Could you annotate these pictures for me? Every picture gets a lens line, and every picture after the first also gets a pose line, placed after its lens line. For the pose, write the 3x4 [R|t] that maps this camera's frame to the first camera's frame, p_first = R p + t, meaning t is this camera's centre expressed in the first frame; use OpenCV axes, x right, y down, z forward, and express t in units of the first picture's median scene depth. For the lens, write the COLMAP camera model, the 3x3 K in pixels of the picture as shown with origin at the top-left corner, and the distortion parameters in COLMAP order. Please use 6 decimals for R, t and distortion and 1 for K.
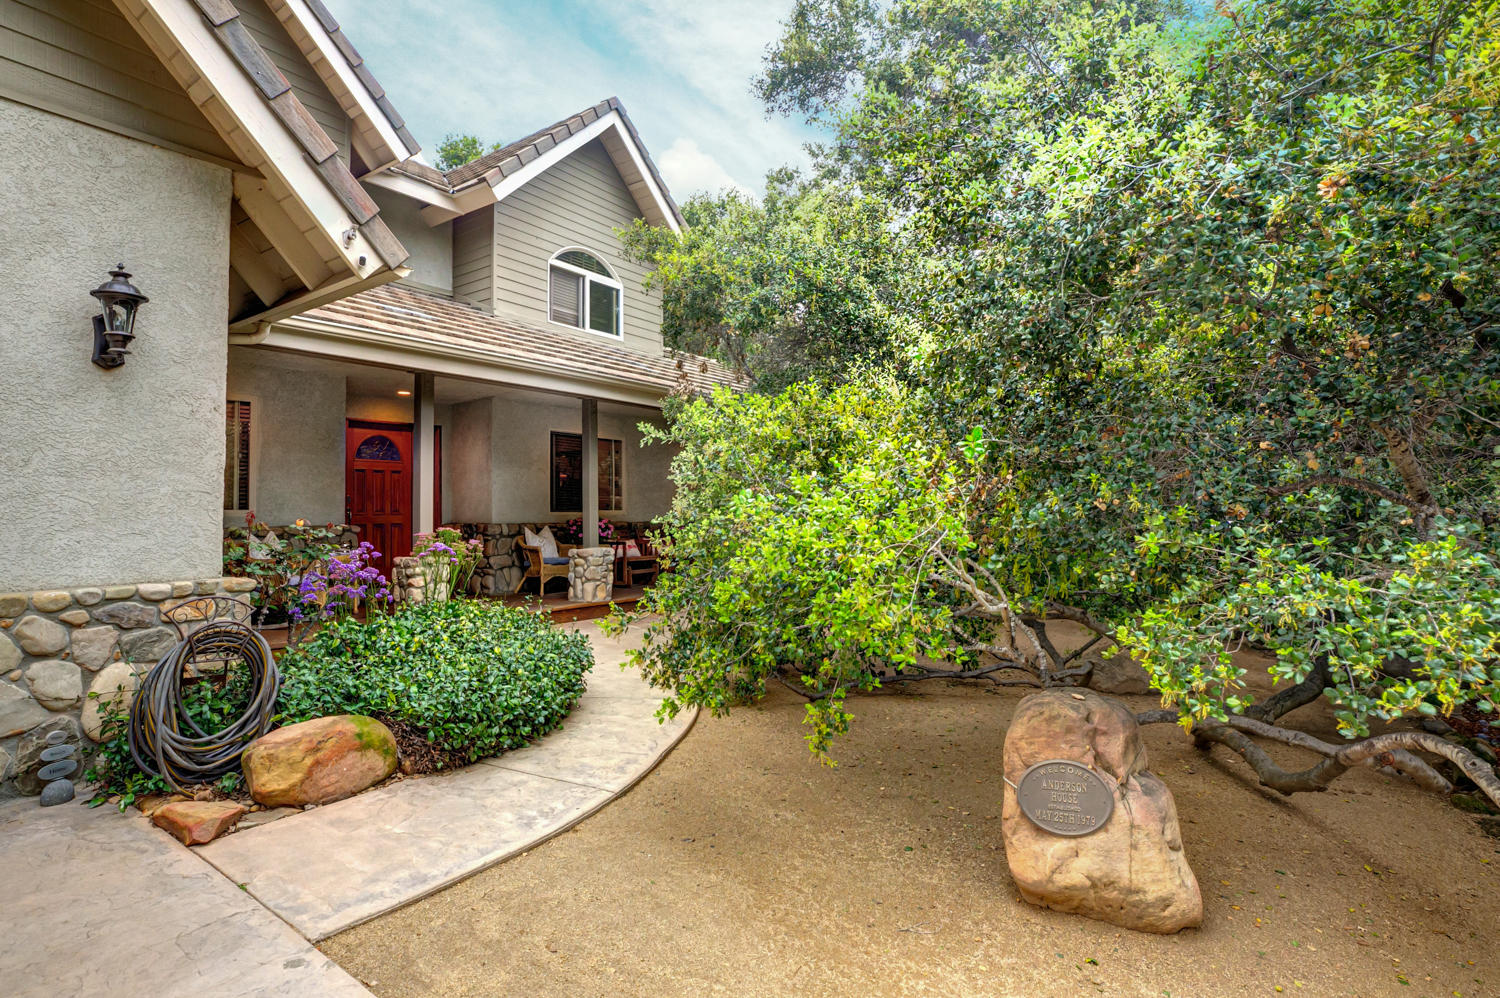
lens RADIAL K [[788.8, 0, 750.7], [0, 788.8, 471.1], [0, 0, 1]] dist [-0.002864, -0.000048]
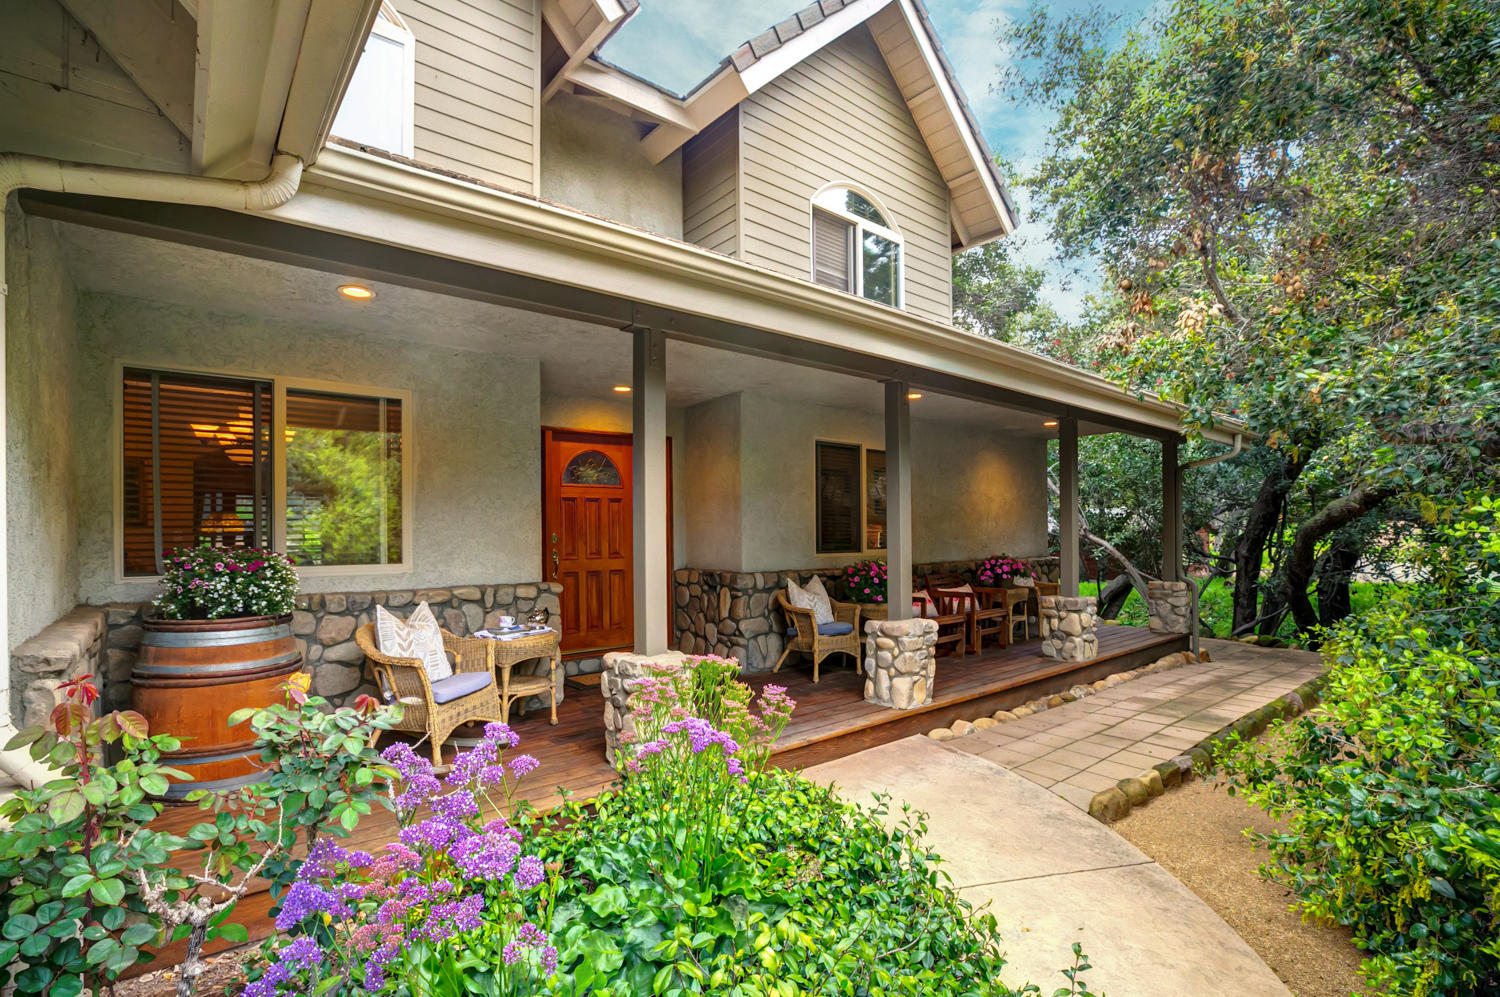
lens RADIAL K [[682.7, 0, 748.0], [0, 682.7, 487.1], [0, 0, 1]] dist [-0.044120, 0.010605]
pose [[0.968555, -0.014836, -0.248355, -0.174082], [0.014095, 0.999889, -0.004761, -0.006691], [0.248398, 0.001111, 0.968657, 0.421240]]
